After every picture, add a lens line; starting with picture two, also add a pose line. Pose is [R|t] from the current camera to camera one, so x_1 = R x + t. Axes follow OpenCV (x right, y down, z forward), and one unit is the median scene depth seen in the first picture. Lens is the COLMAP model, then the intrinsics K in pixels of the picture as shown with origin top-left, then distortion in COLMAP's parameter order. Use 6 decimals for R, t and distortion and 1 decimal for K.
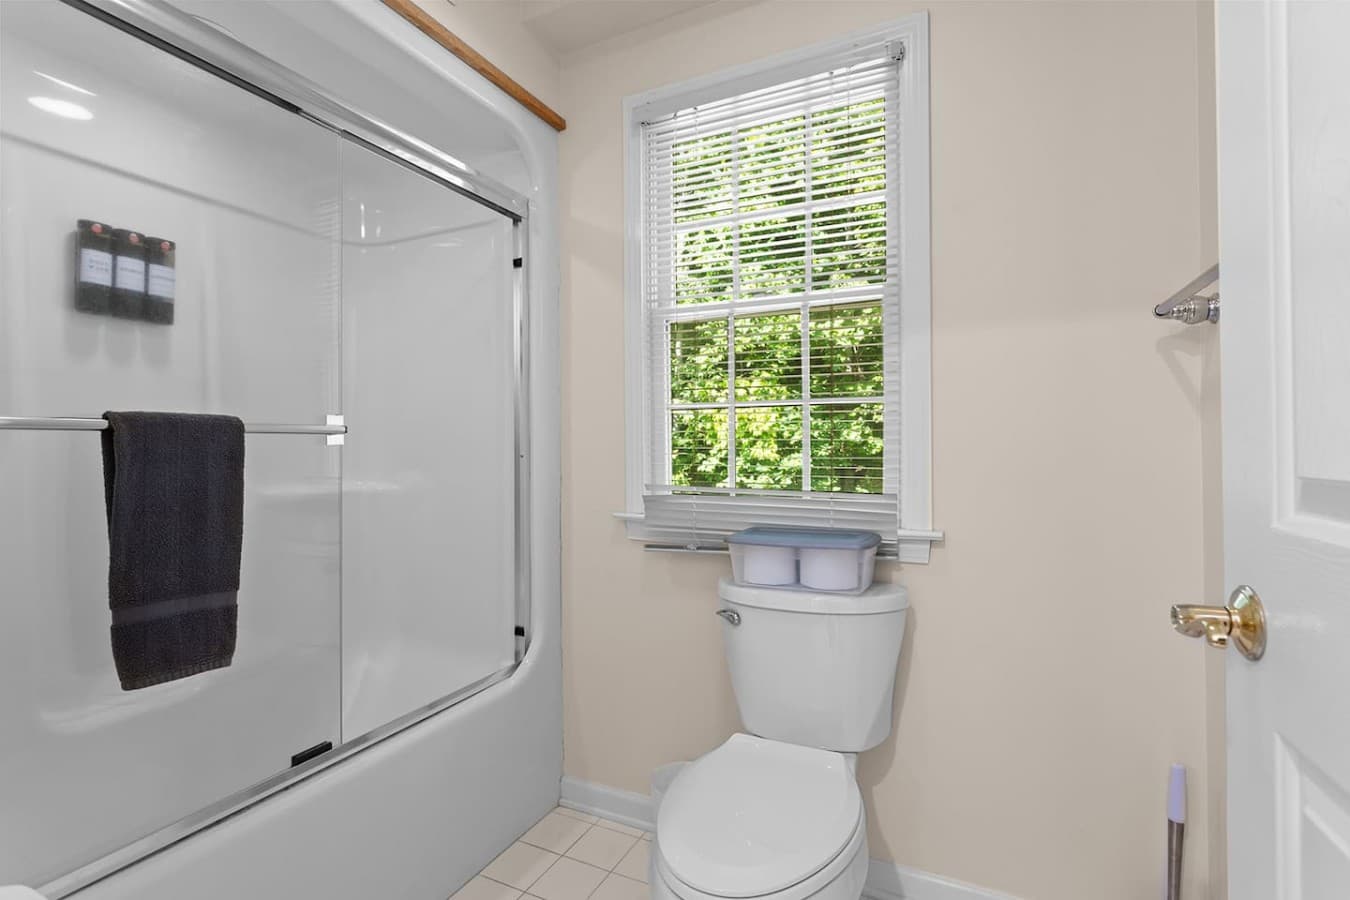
lens RADIAL K [[649.8, 0, 670.1], [0, 649.8, 451.7], [0, 0, 1]] dist [-0.003499, 0.003335]
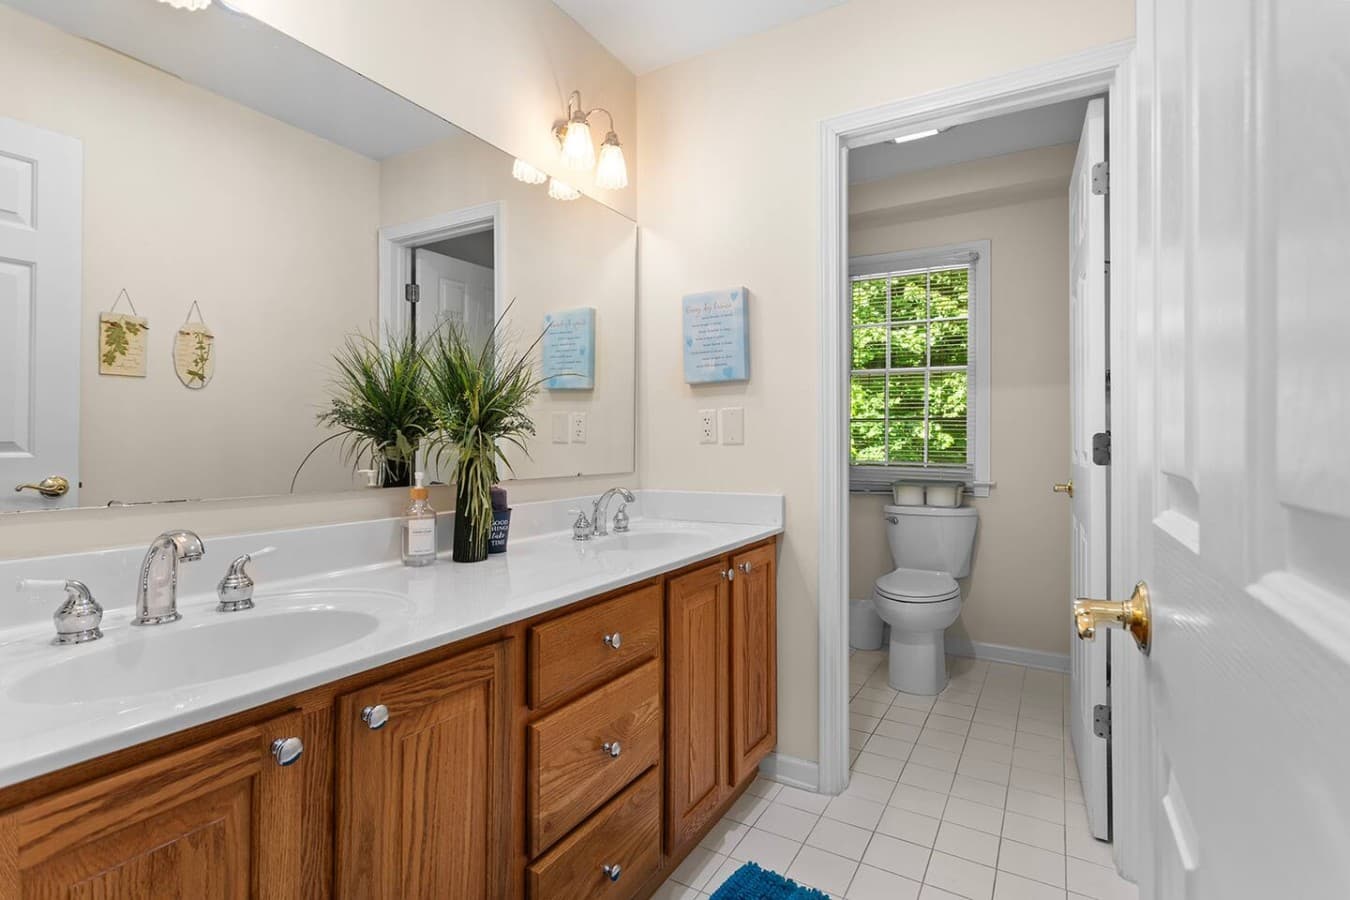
lens RADIAL K [[649.8, 0, 678.9], [0, 649.8, 439.2], [0, 0, 1]] dist [-0.003499, 0.003335]
pose [[0.997043, 0.013302, -0.075687, -0.404426], [-0.013933, 0.999872, -0.007820, 0.014682], [0.075574, 0.008851, 0.997101, -1.065958]]
